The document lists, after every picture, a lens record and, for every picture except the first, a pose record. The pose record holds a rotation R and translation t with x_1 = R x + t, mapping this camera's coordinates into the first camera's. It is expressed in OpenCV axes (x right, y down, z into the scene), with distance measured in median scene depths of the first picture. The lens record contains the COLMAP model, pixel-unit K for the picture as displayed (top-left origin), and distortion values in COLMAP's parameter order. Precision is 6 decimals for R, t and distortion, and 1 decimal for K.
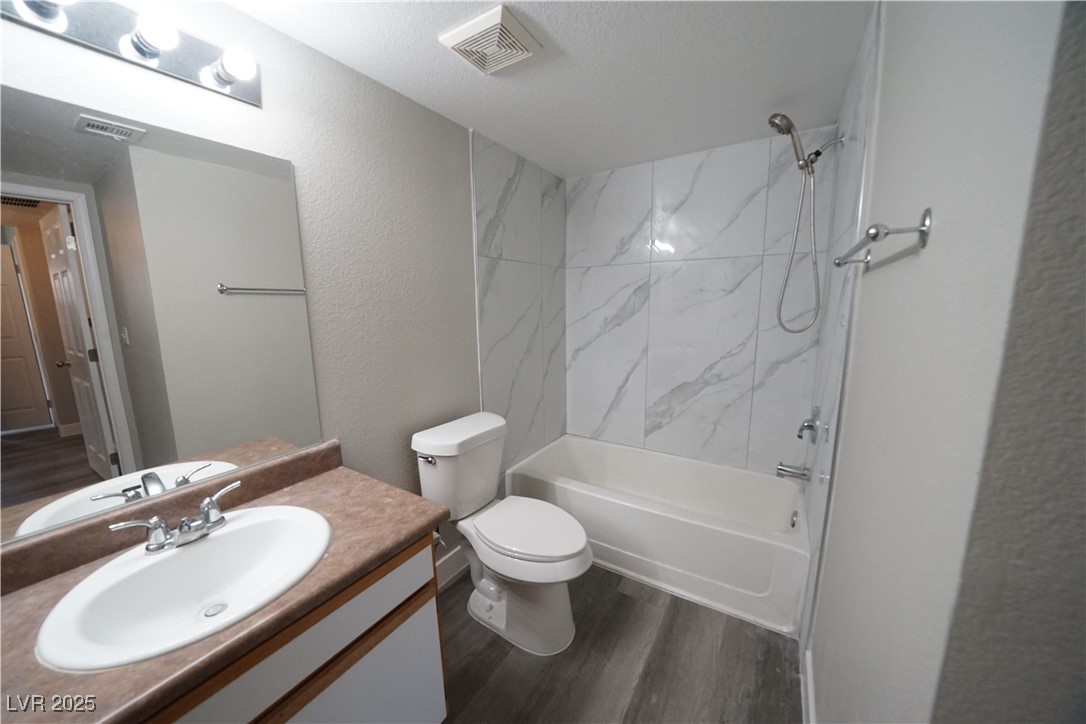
lens RADIAL K [[374.0, 0, 542.7], [0, 374.0, 361.7], [0, 0, 1]] dist [-0.023568, 0.001784]
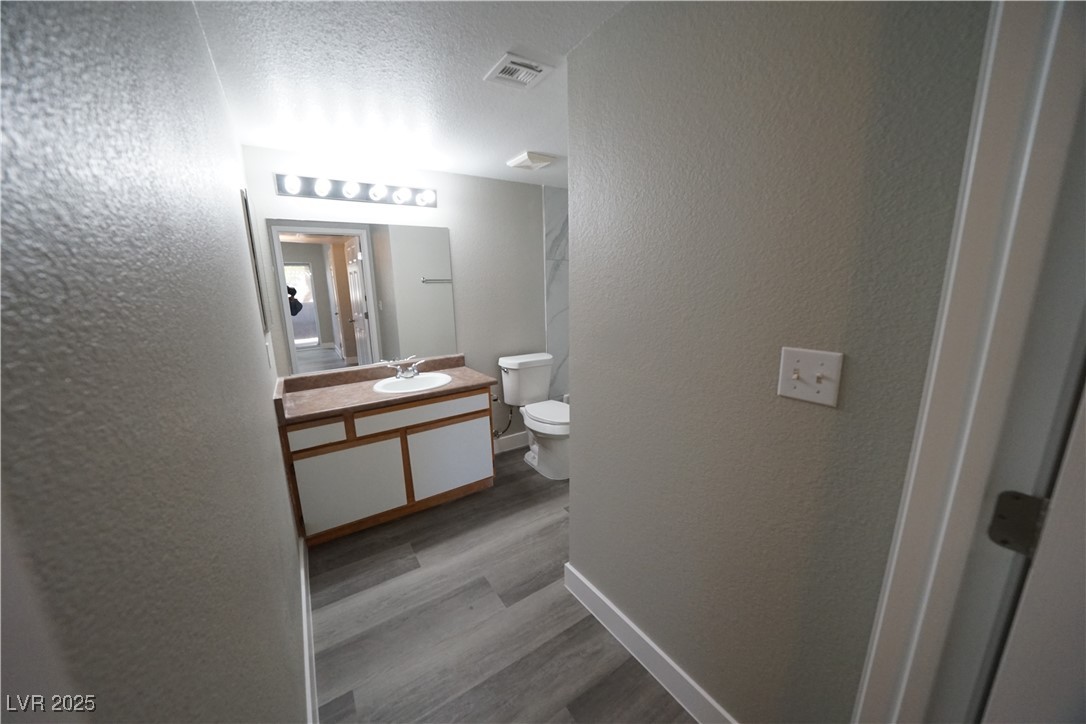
lens RADIAL K [[374.0, 0, 543.0], [0, 374.0, 364.5], [0, 0, 1]] dist [-0.023568, 0.001784]
pose [[0.916797, 0.079549, -0.391350, 0.605983], [-0.057113, 0.996004, 0.068660, 0.084118], [0.395248, -0.040596, 0.917677, -0.674509]]
